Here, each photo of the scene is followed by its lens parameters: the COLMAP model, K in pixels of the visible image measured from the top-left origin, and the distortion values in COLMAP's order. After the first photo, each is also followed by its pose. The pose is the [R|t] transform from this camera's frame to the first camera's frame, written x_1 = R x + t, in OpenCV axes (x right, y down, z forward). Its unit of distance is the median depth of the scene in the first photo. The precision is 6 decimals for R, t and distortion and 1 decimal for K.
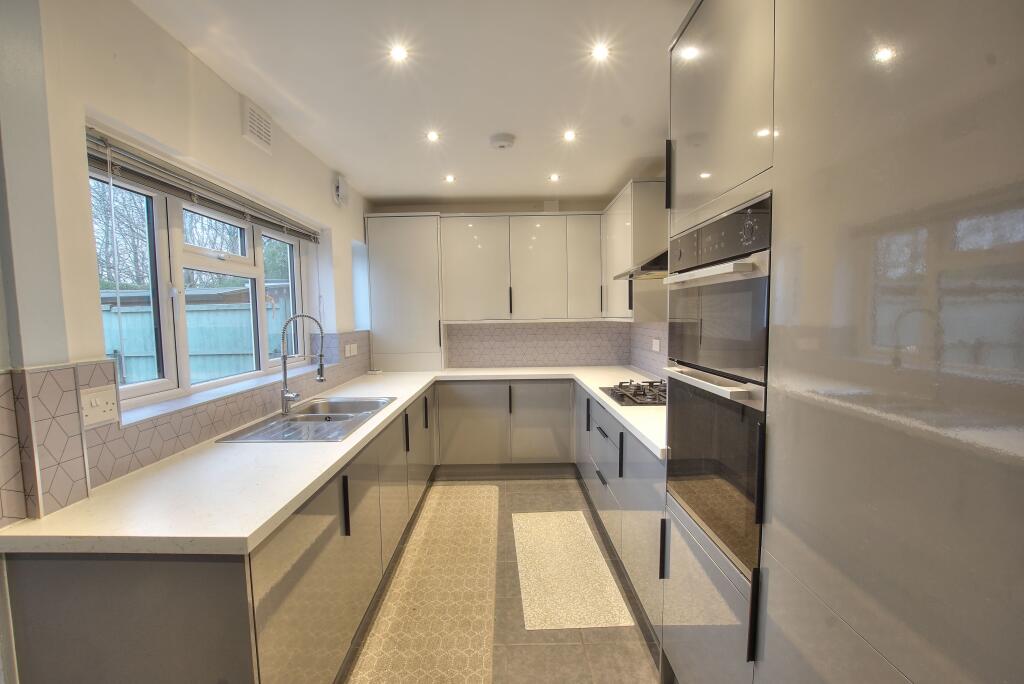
lens RADIAL K [[453.4, 0, 507.6], [0, 453.4, 352.2], [0, 0, 1]] dist [-0.039176, 0.007989]
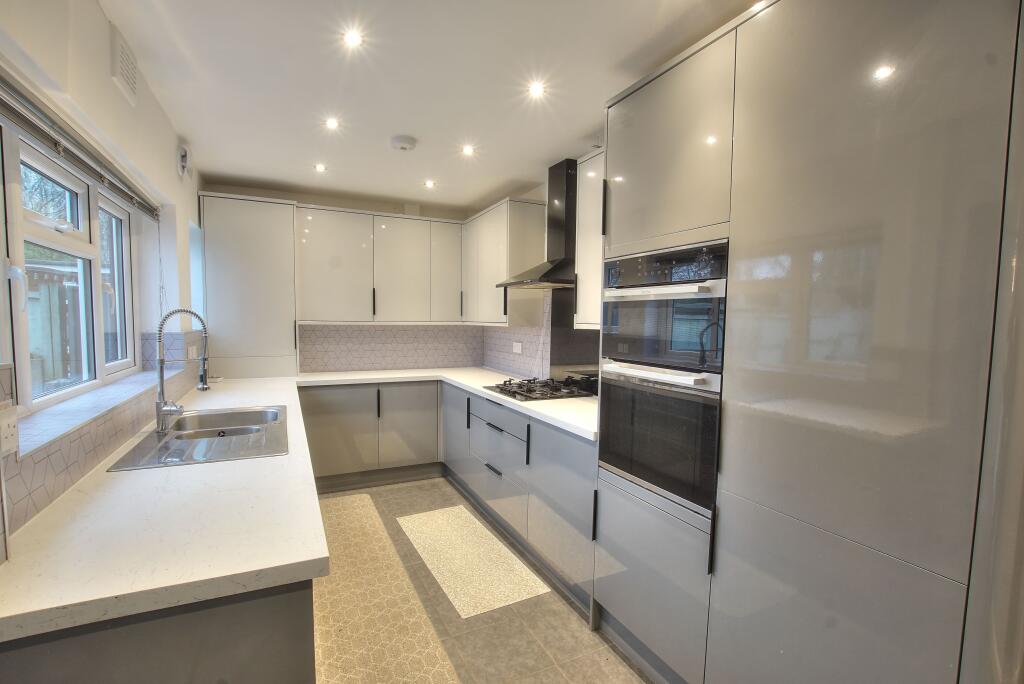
lens RADIAL K [[453.4, 0, 507.6], [0, 453.4, 352.2], [0, 0, 1]] dist [-0.039176, 0.007989]
pose [[0.896308, -0.004427, 0.443410, -0.210939], [0.007921, 0.999950, -0.006028, 0.002912], [-0.443361, 0.008915, 0.896299, 0.006586]]
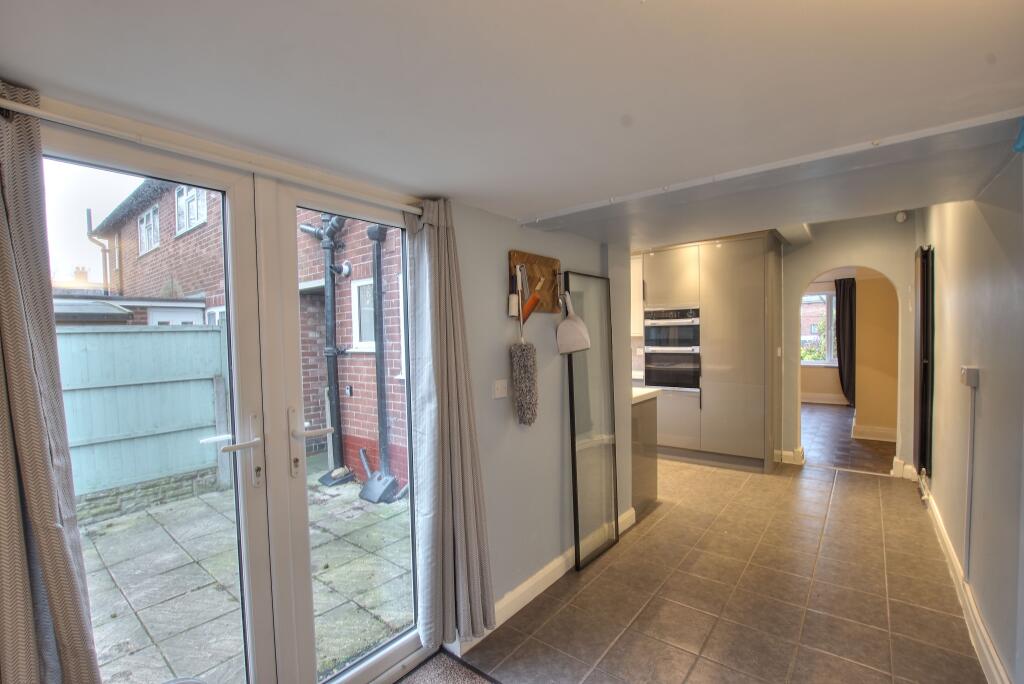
lens RADIAL K [[453.4, 0, 507.6], [0, 453.4, 352.2], [0, 0, 1]] dist [-0.039176, 0.007989]
pose [[0.628600, -0.026078, 0.777292, -1.431869], [0.076408, 0.996673, -0.028353, 0.036866], [-0.773966, 0.077214, 0.628501, -0.143014]]
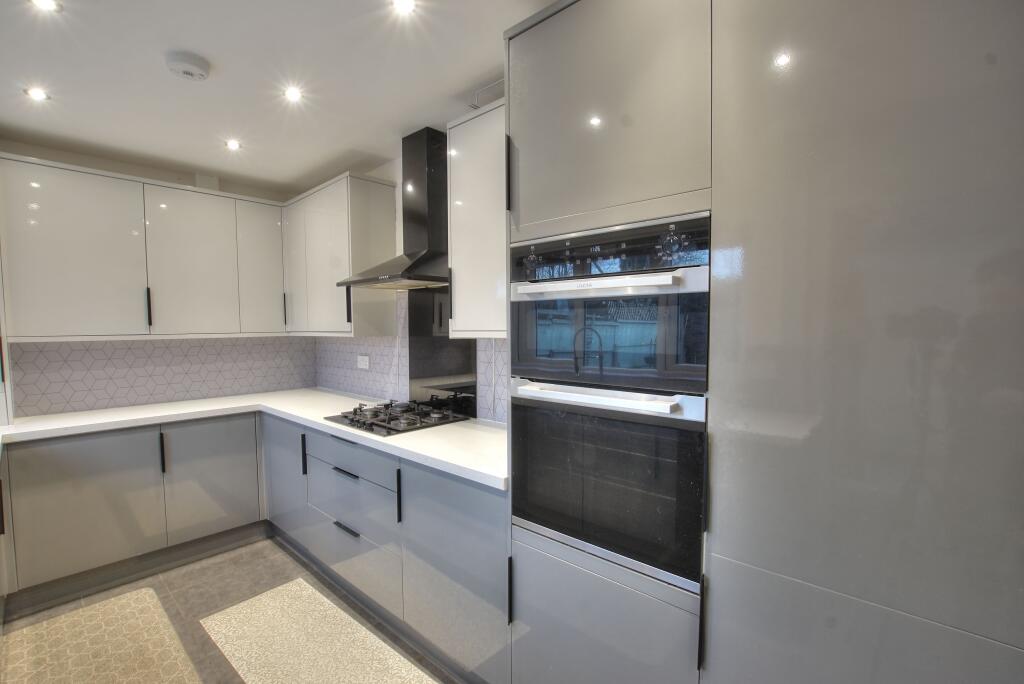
lens RADIAL K [[453.4, 0, 507.6], [0, 453.4, 352.2], [0, 0, 1]] dist [-0.039176, 0.007989]
pose [[0.671984, -0.030720, 0.739928, -0.159668], [0.054712, 0.998468, -0.008234, -0.014053], [-0.738542, 0.046016, 0.672636, 0.200351]]
